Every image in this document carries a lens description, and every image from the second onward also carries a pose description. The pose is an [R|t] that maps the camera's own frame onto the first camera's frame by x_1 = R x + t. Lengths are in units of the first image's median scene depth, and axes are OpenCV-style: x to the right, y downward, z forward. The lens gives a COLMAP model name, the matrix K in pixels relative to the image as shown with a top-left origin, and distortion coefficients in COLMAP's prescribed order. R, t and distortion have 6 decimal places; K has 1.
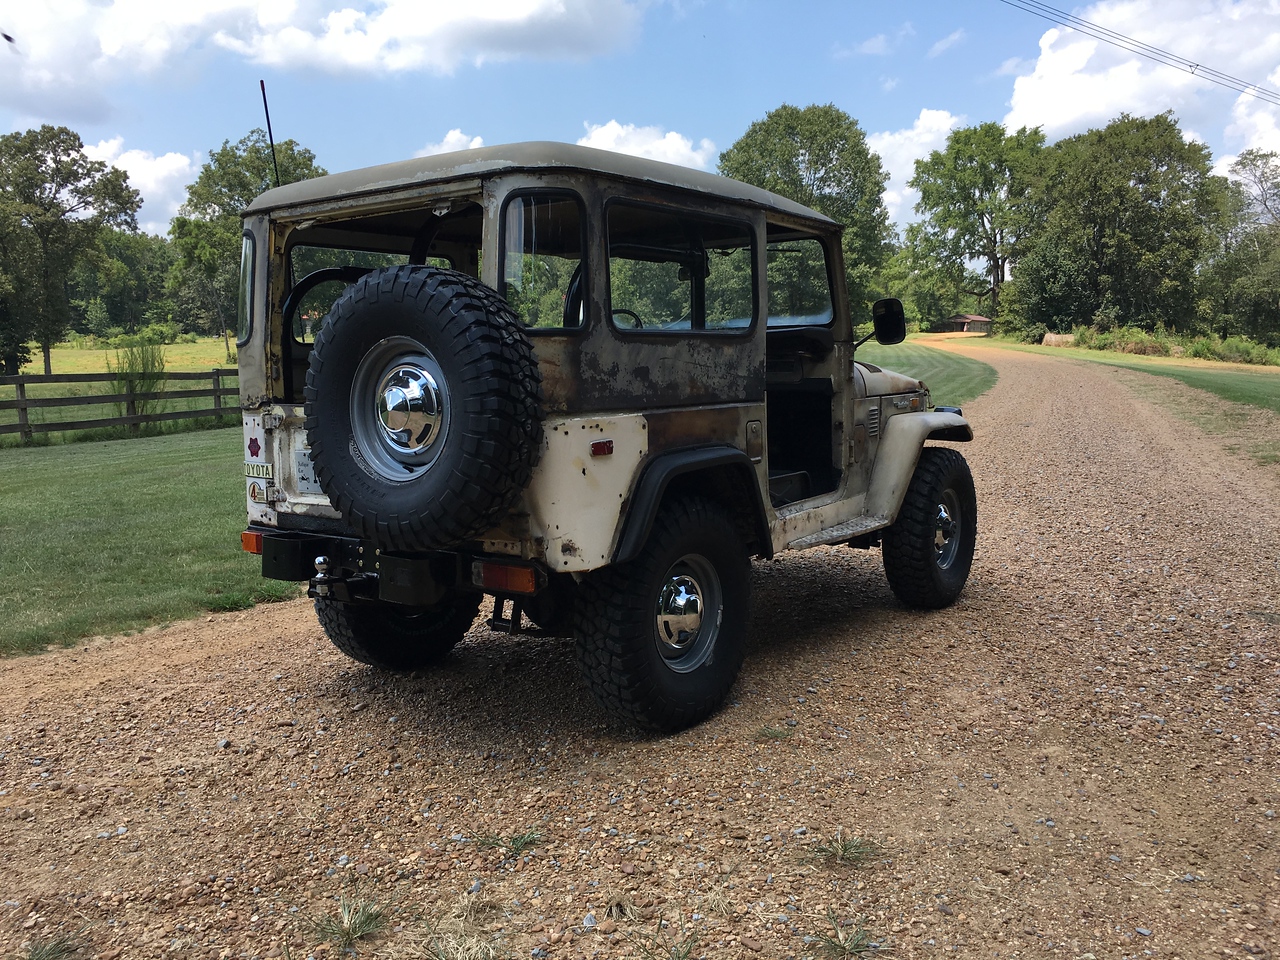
lens RADIAL K [[1095.9, 0, 637.9], [0, 1095.9, 478.6], [0, 0, 1]] dist [0.080639, -0.111868]
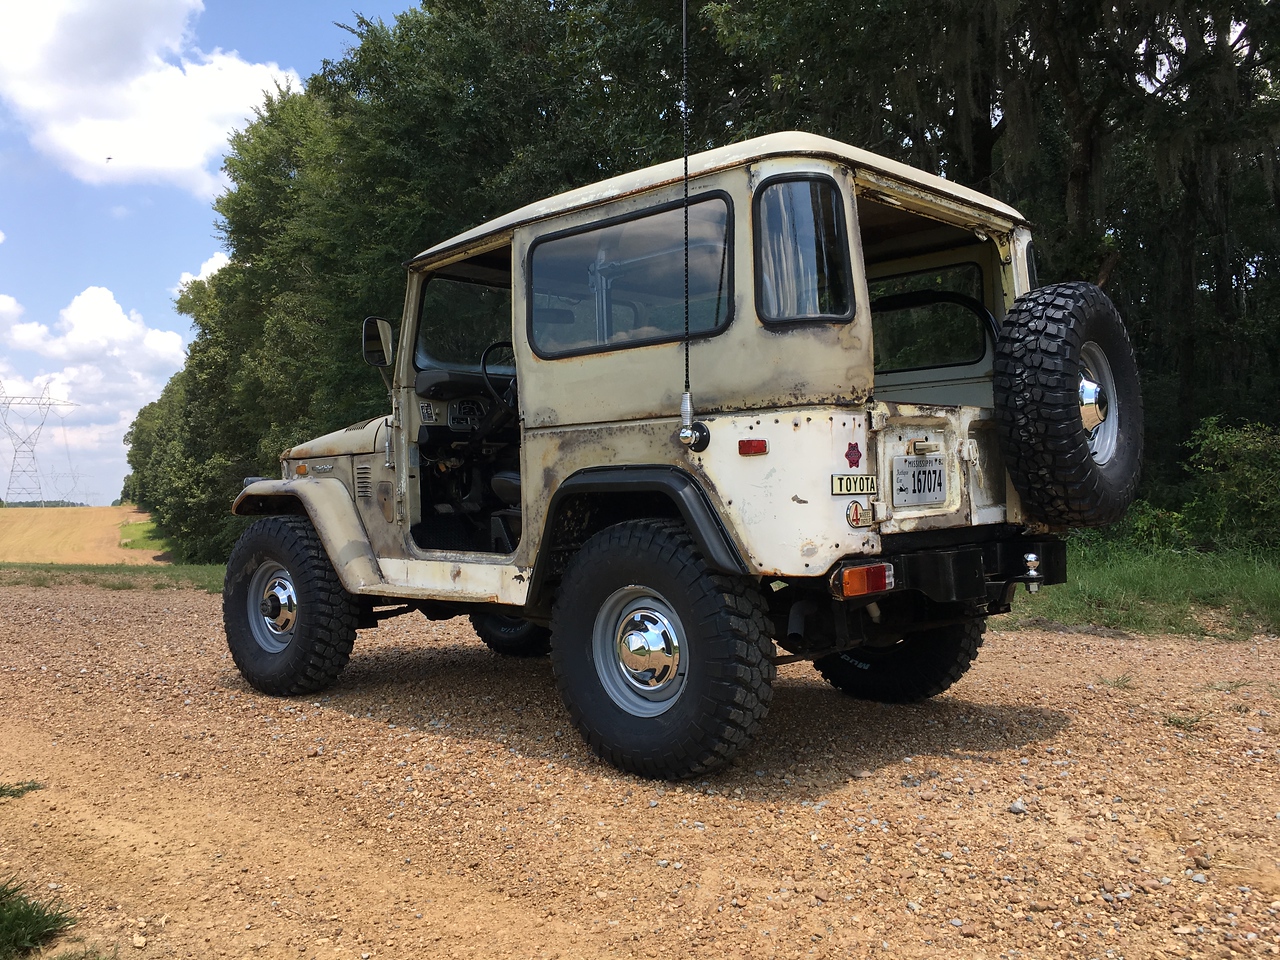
lens RADIAL K [[1095.9, 0, 637.9], [0, 1095.9, 478.6], [0, 0, 1]] dist [0.080639, -0.111868]
pose [[0.095735, 0.025425, 0.995082, -1.124436], [0.133727, 0.990283, -0.038168, -0.003162], [-0.986383, 0.136723, 0.091405, 1.086388]]
